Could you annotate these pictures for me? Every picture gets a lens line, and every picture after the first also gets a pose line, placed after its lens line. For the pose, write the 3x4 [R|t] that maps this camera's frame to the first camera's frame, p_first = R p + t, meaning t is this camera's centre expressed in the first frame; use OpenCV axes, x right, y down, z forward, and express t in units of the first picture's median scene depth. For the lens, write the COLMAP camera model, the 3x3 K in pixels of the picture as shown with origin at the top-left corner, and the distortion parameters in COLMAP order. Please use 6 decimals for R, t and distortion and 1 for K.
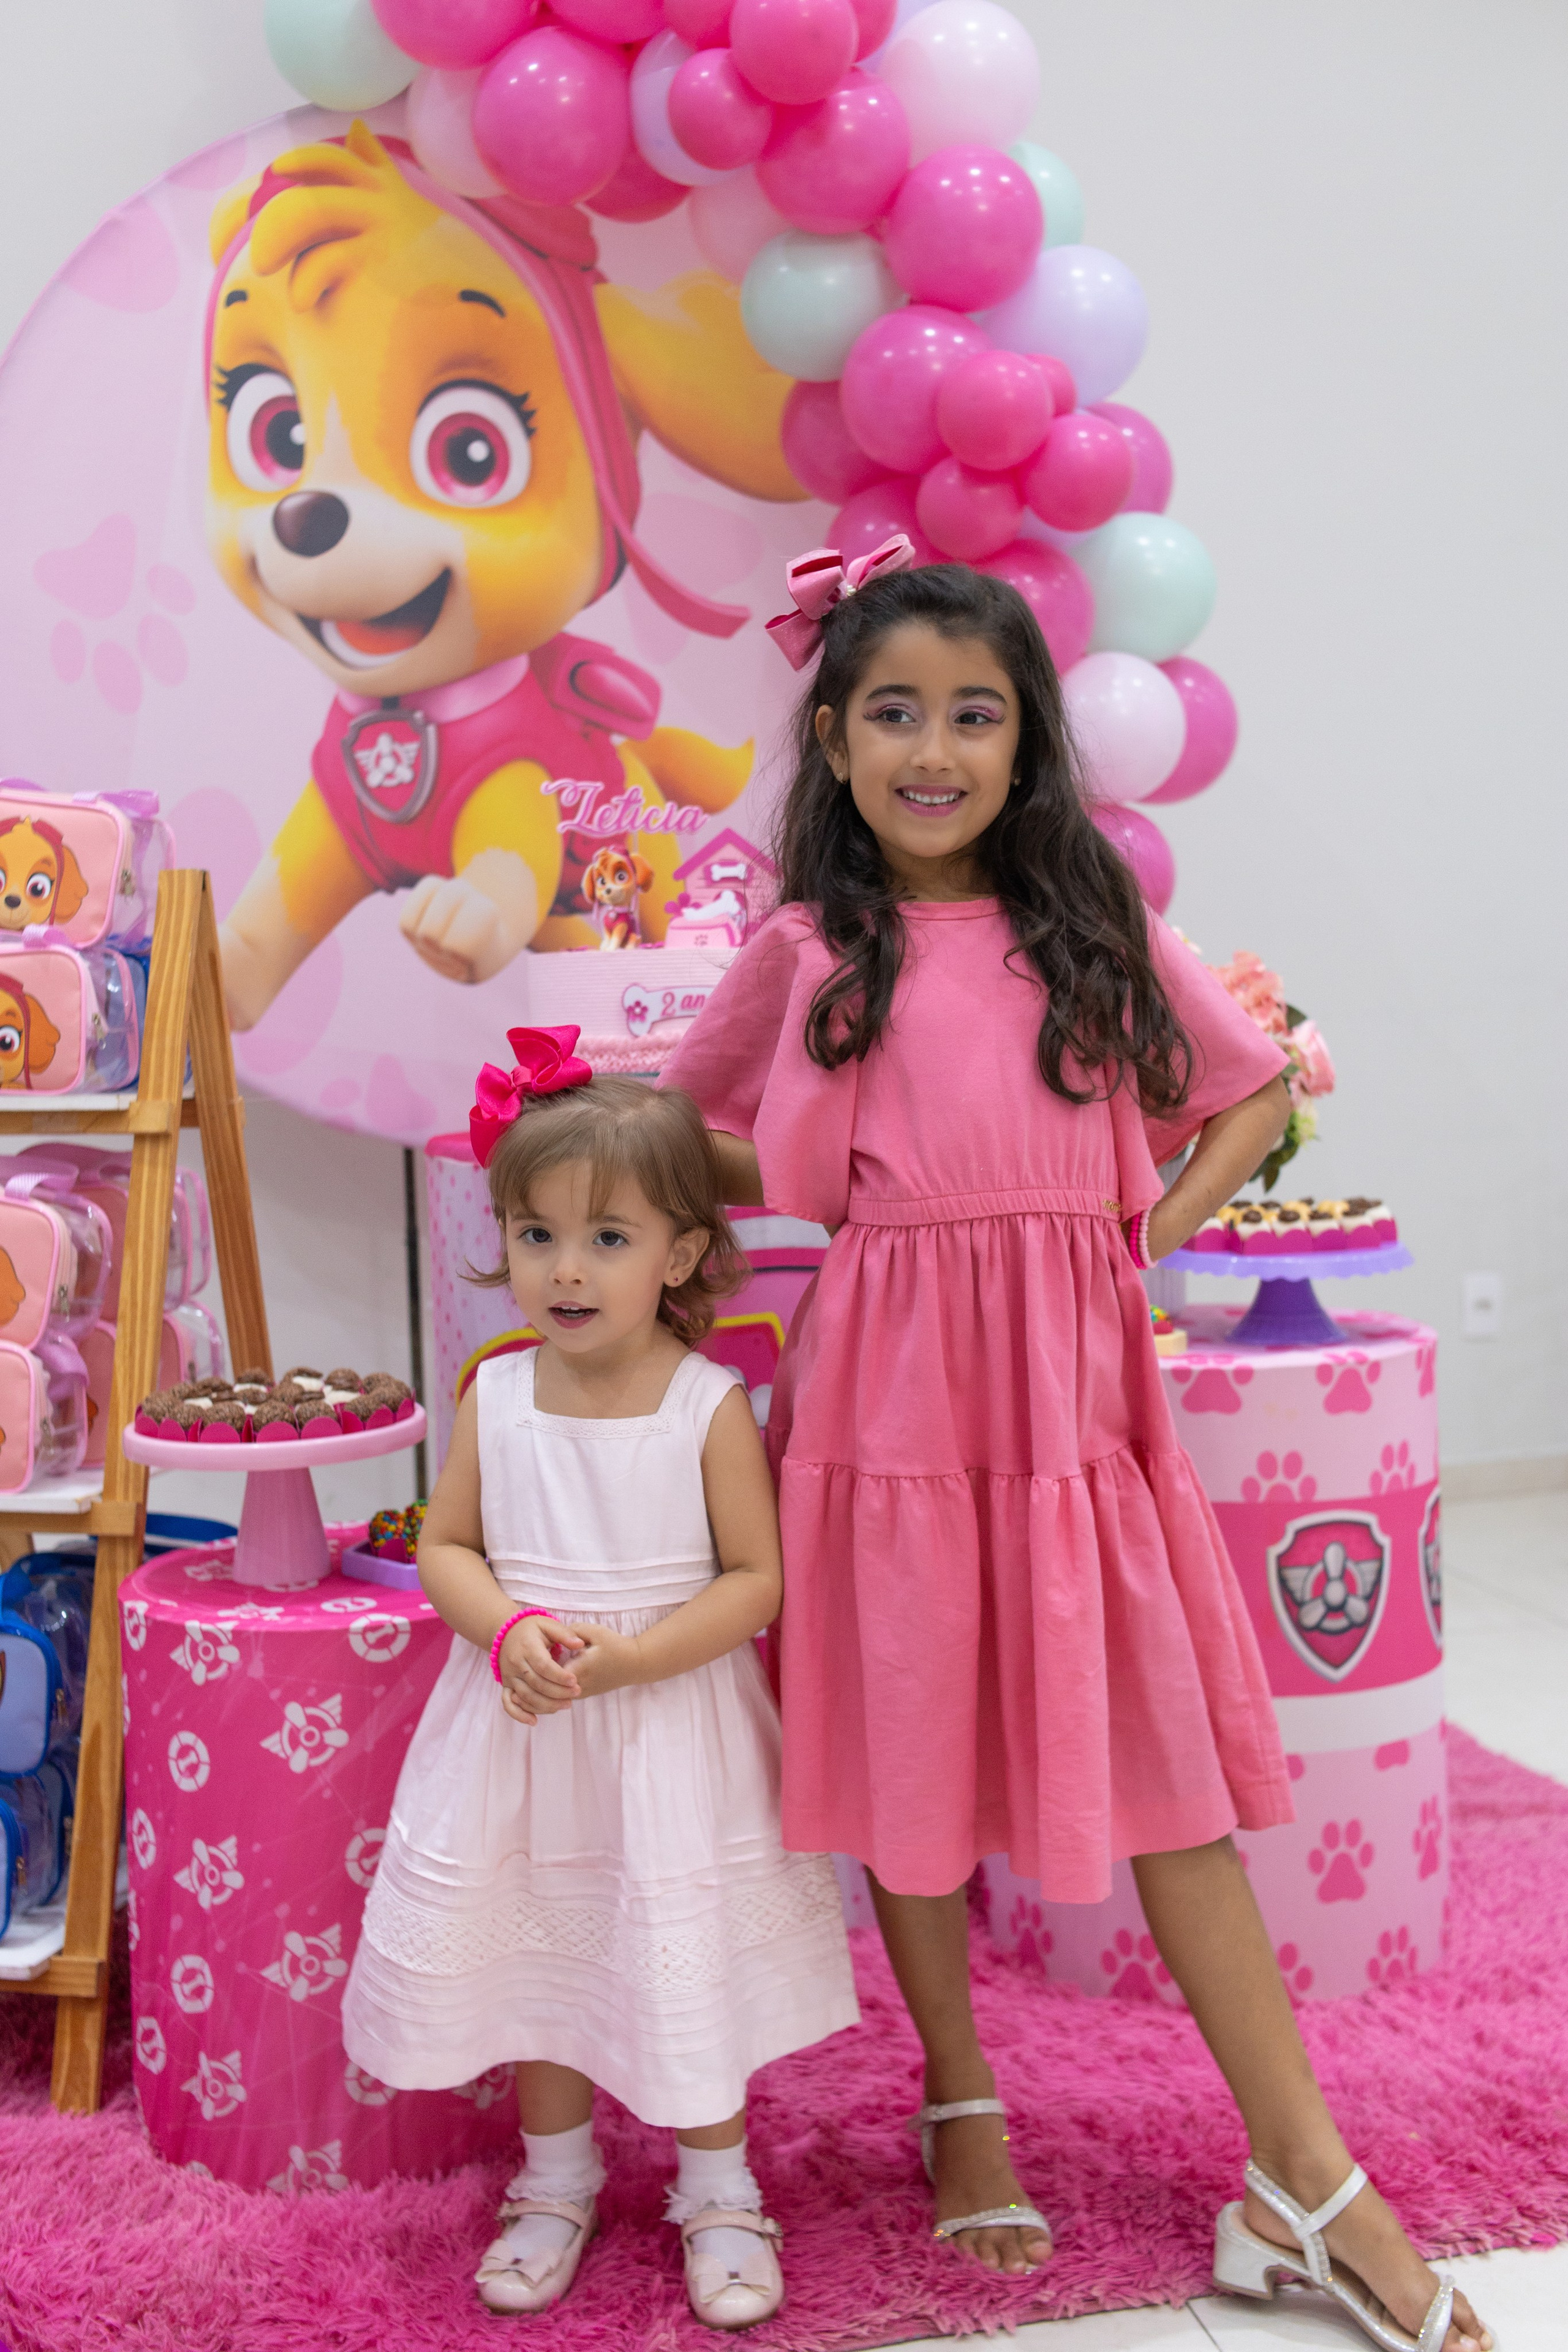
lens RADIAL K [[2378.2, 0, 757.6], [0, 2378.2, 1124.8], [0, 0, 1]] dist [0.001776, -0.000374]
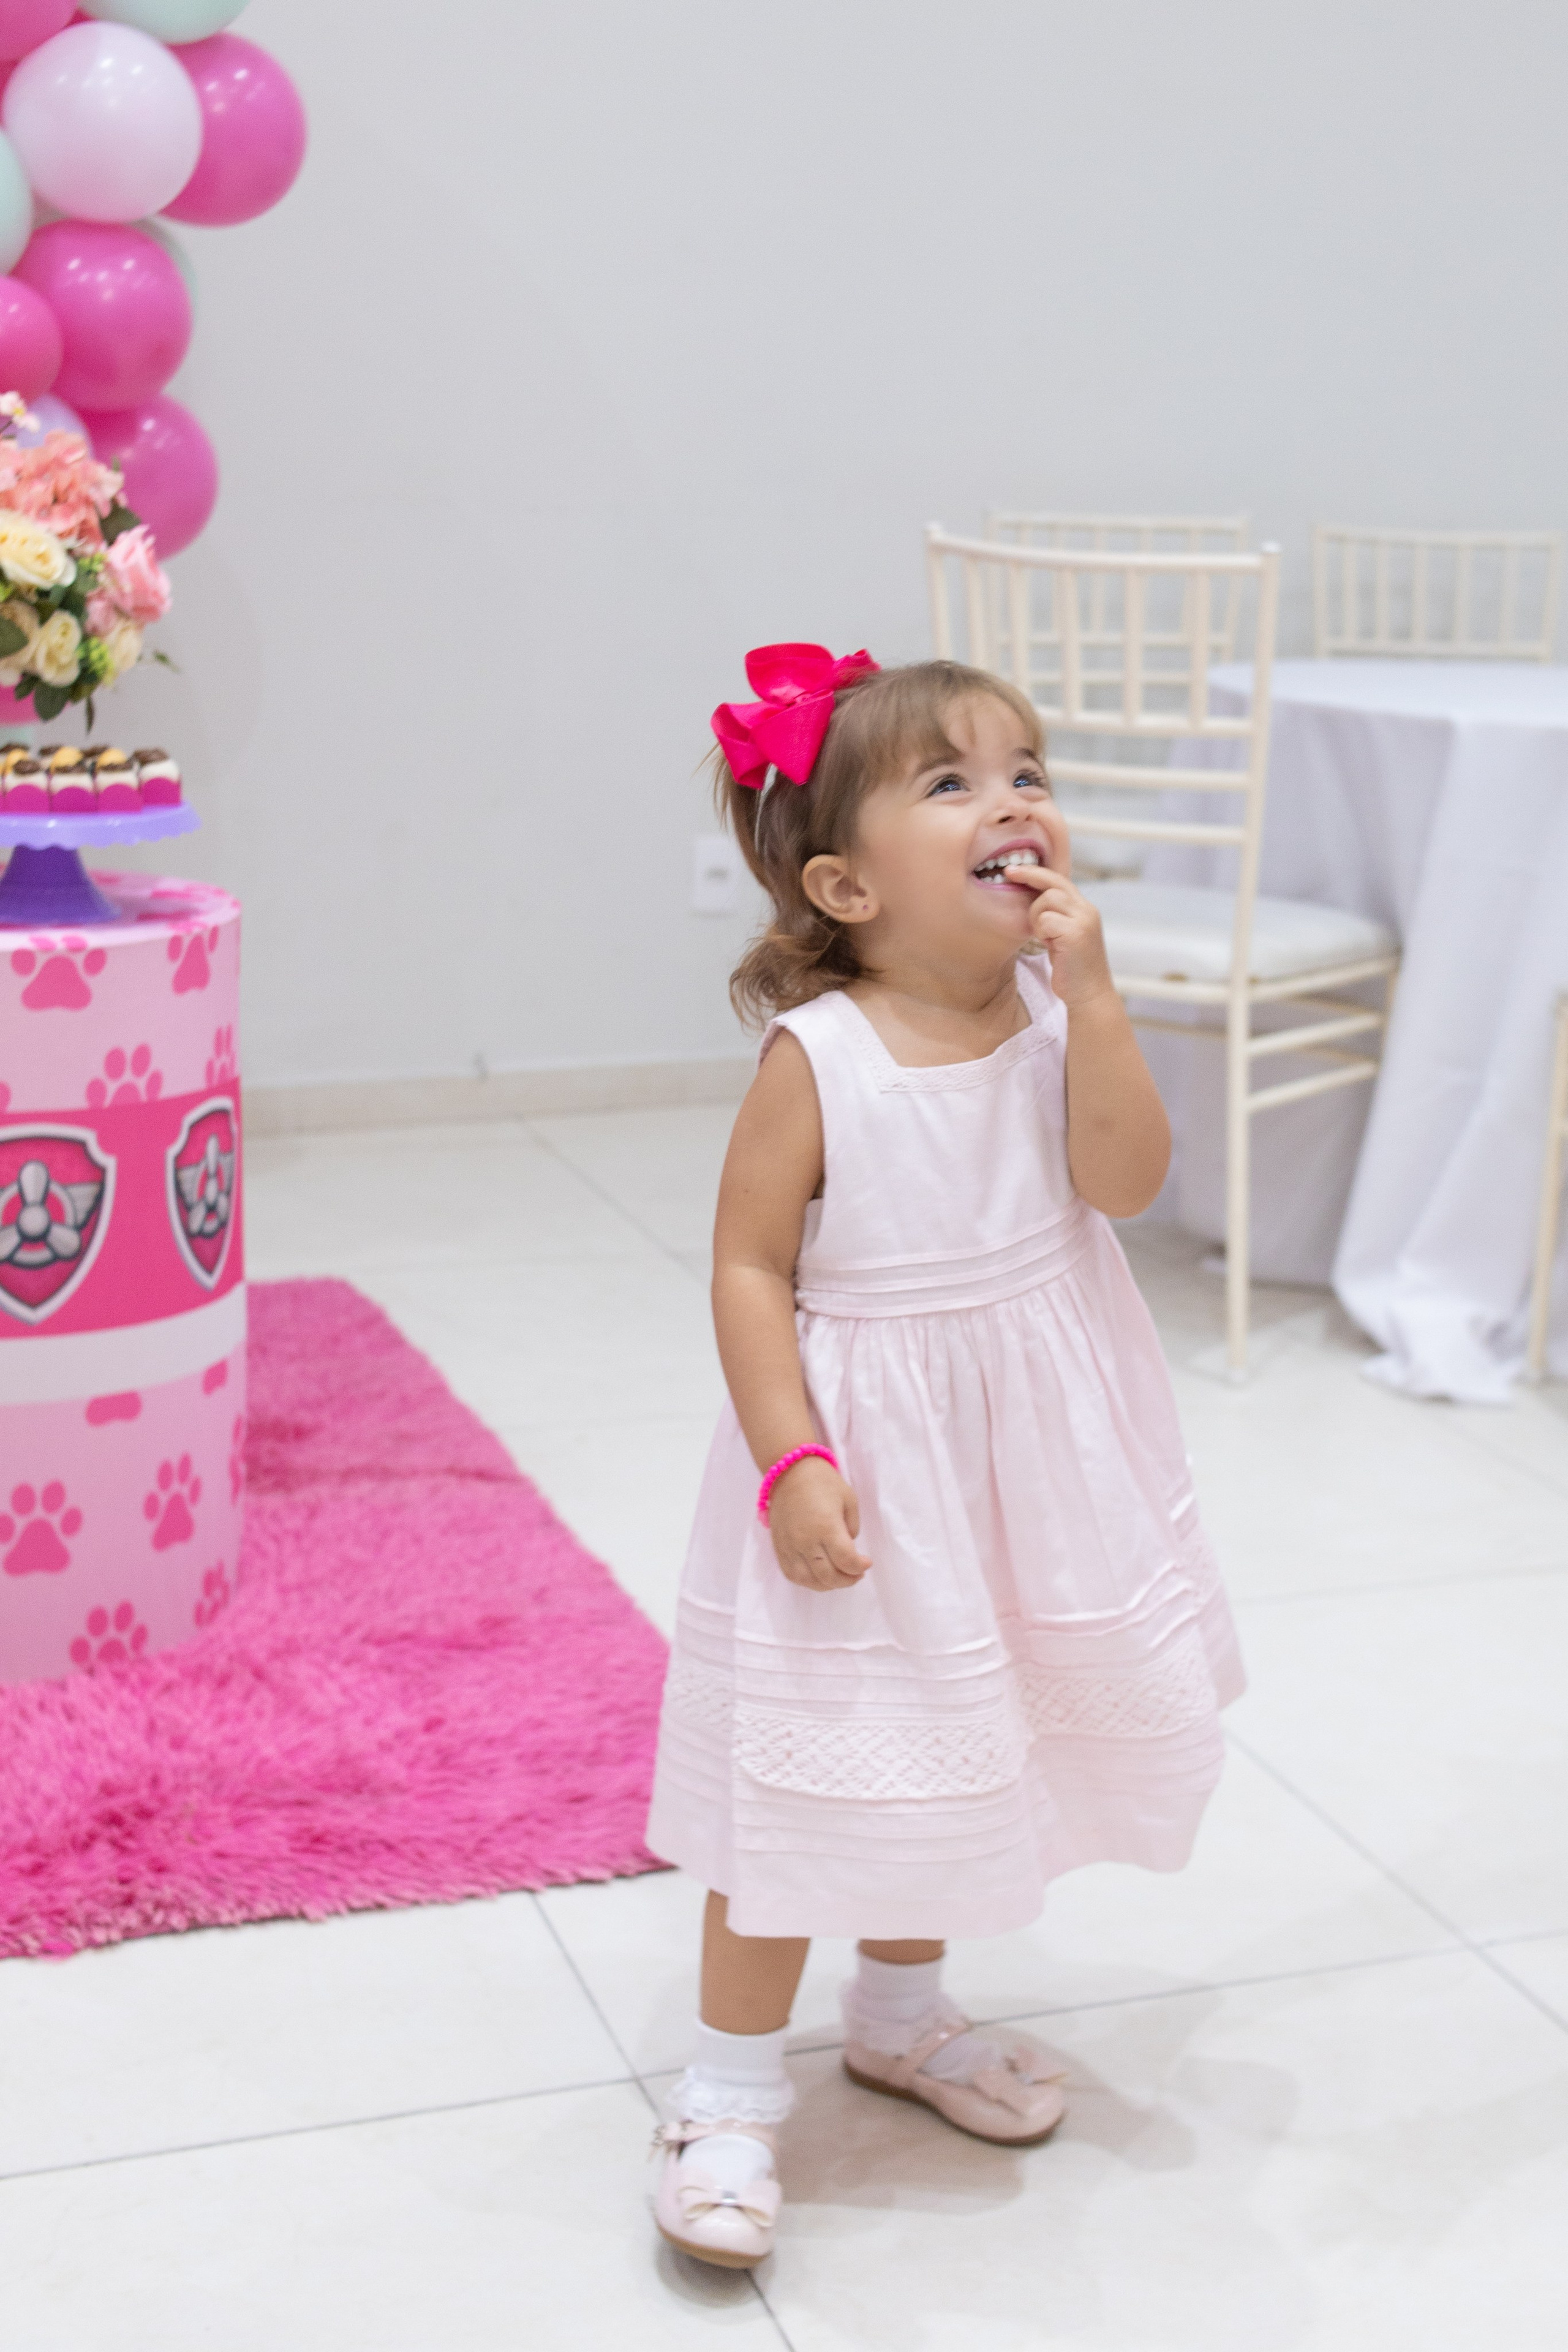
lens RADIAL K [[2990.5, 0, 837.5], [0, 2990.5, 1029.2], [0, 0, 1]] dist [0.005617, -0.000061]
pose [[0.983695, 0.044097, 0.174354, 0.332357], [-0.068556, 0.988217, 0.136850, -0.033789], [-0.166265, -0.146571, 0.975127, -0.067735]]
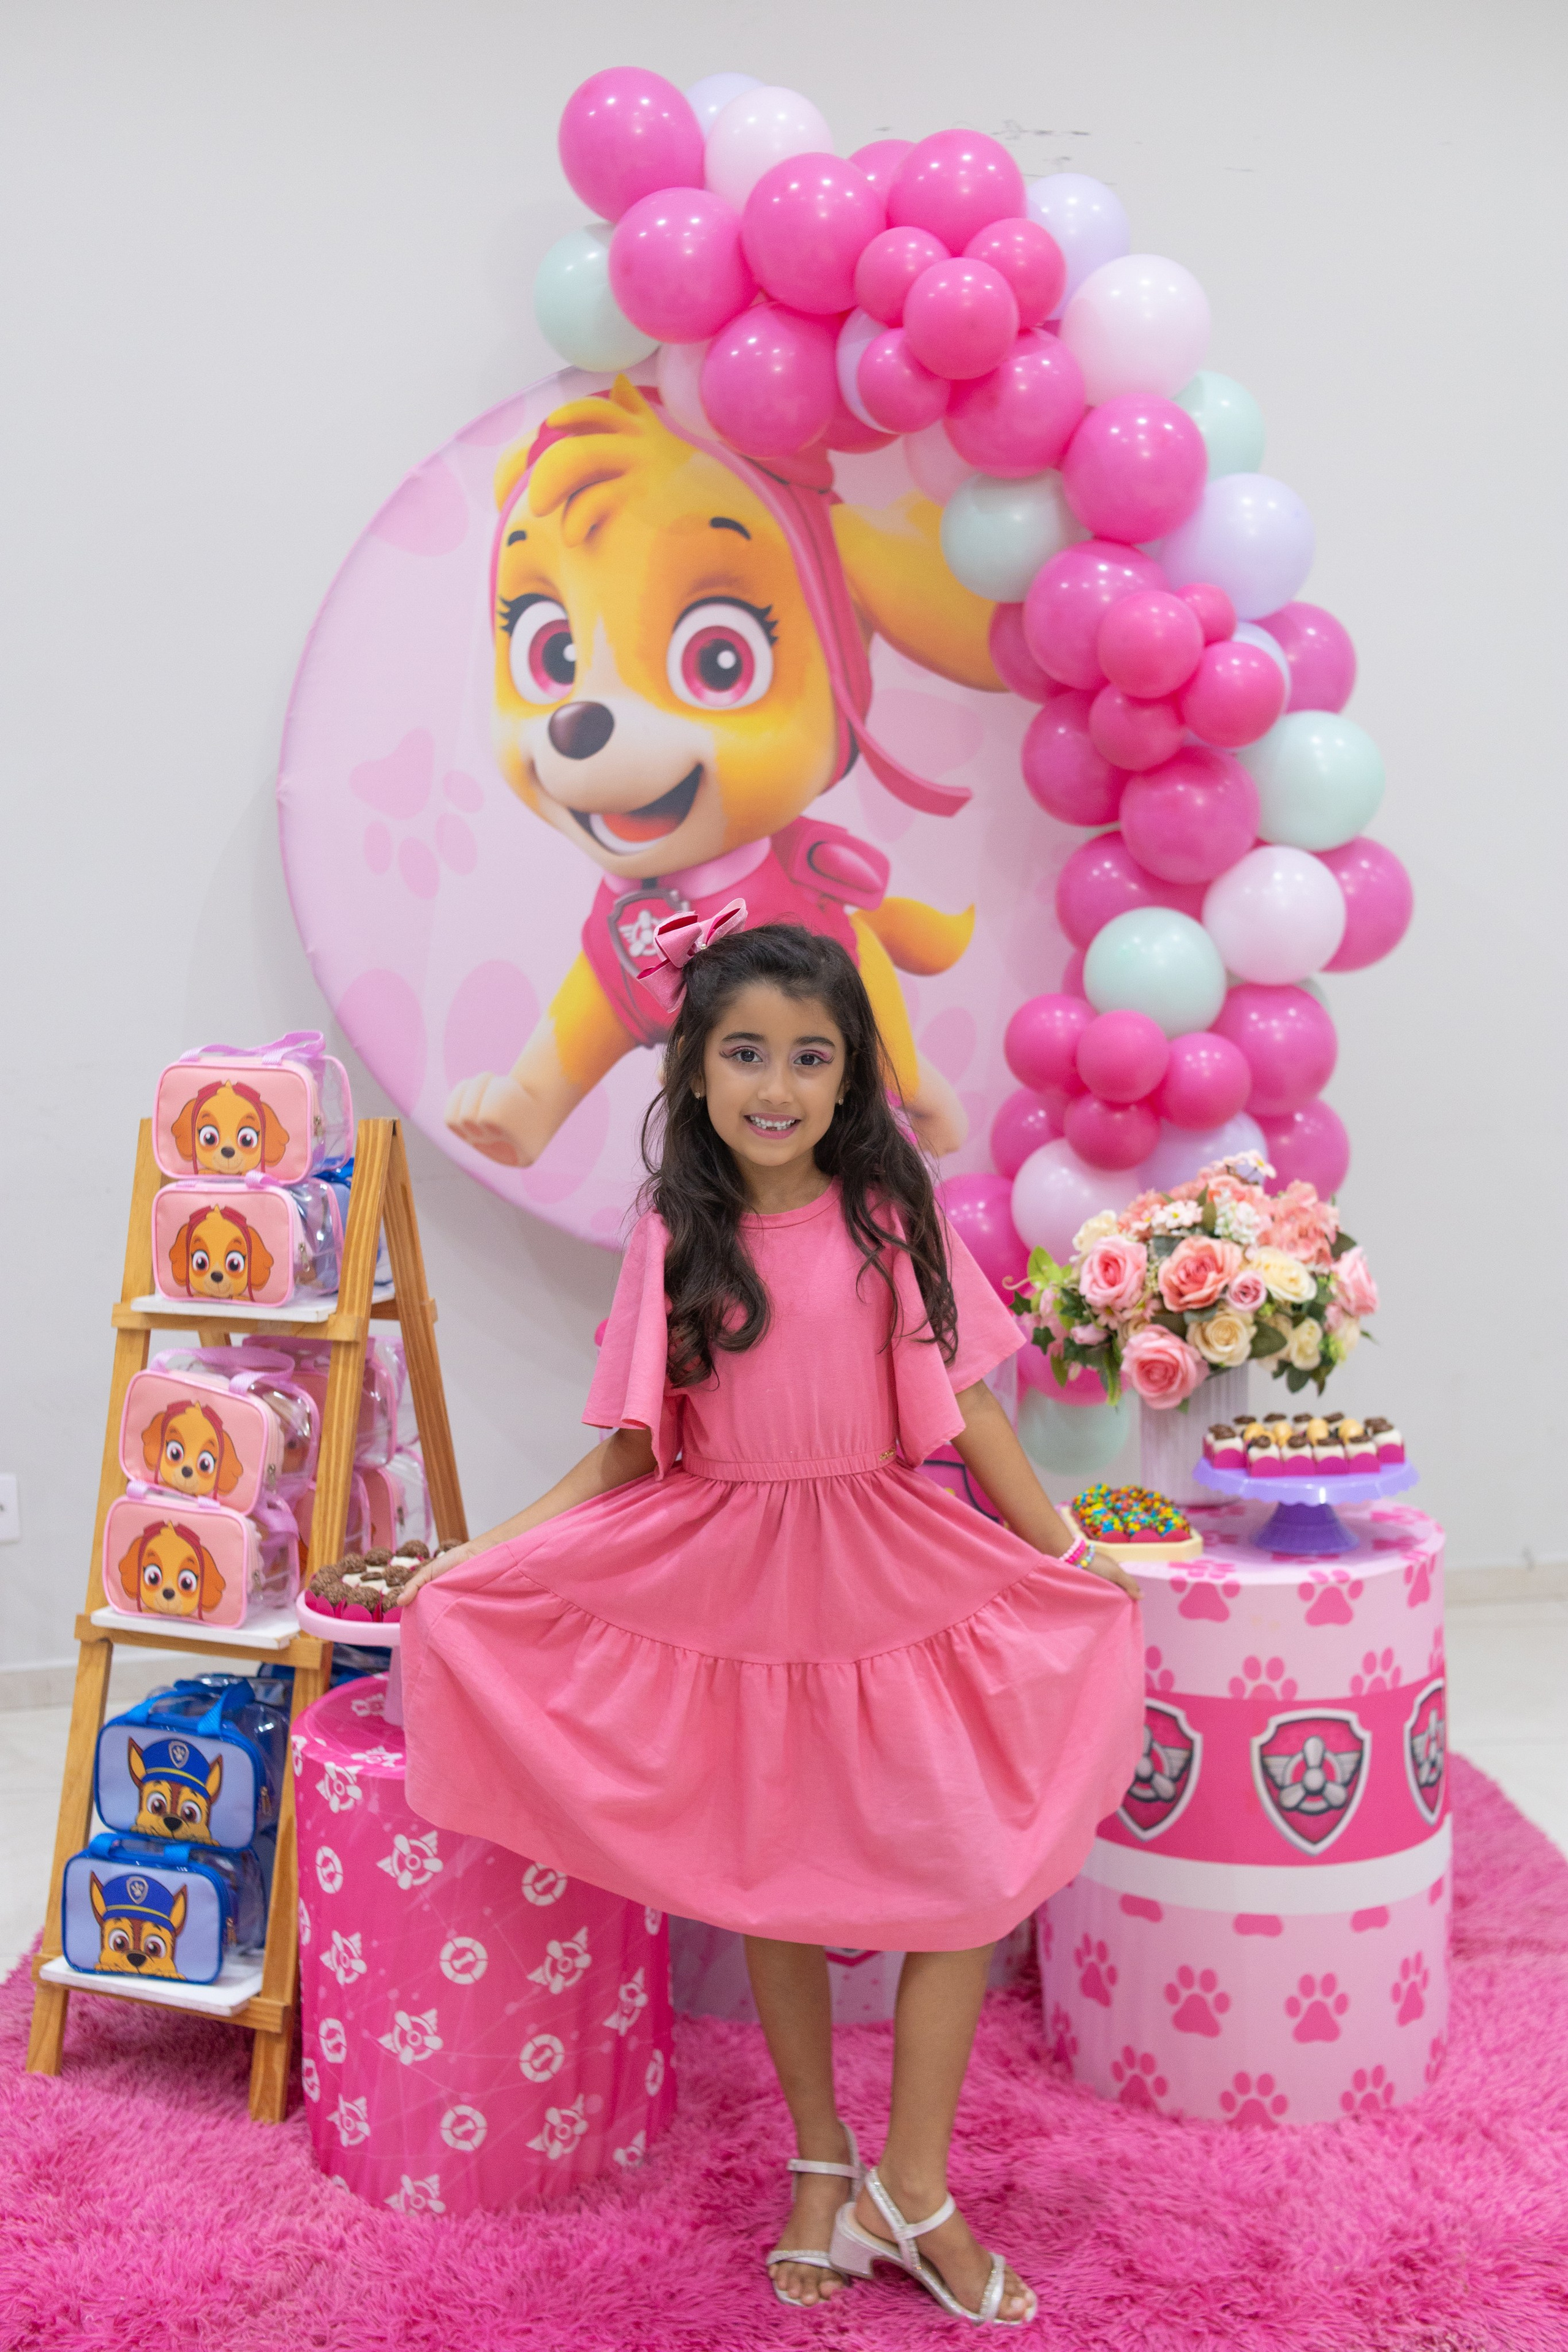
lens RADIAL K [[2269.7, 0, 799.5], [0, 2269.7, 1176.6], [0, 0, 1]] dist [-0.005442, 0.017607]
pose [[0.980504, 0.021437, -0.195328, 0.205469], [-0.010787, 0.998405, 0.055421, -0.149671], [0.196205, -0.052234, 0.979171, -0.102446]]
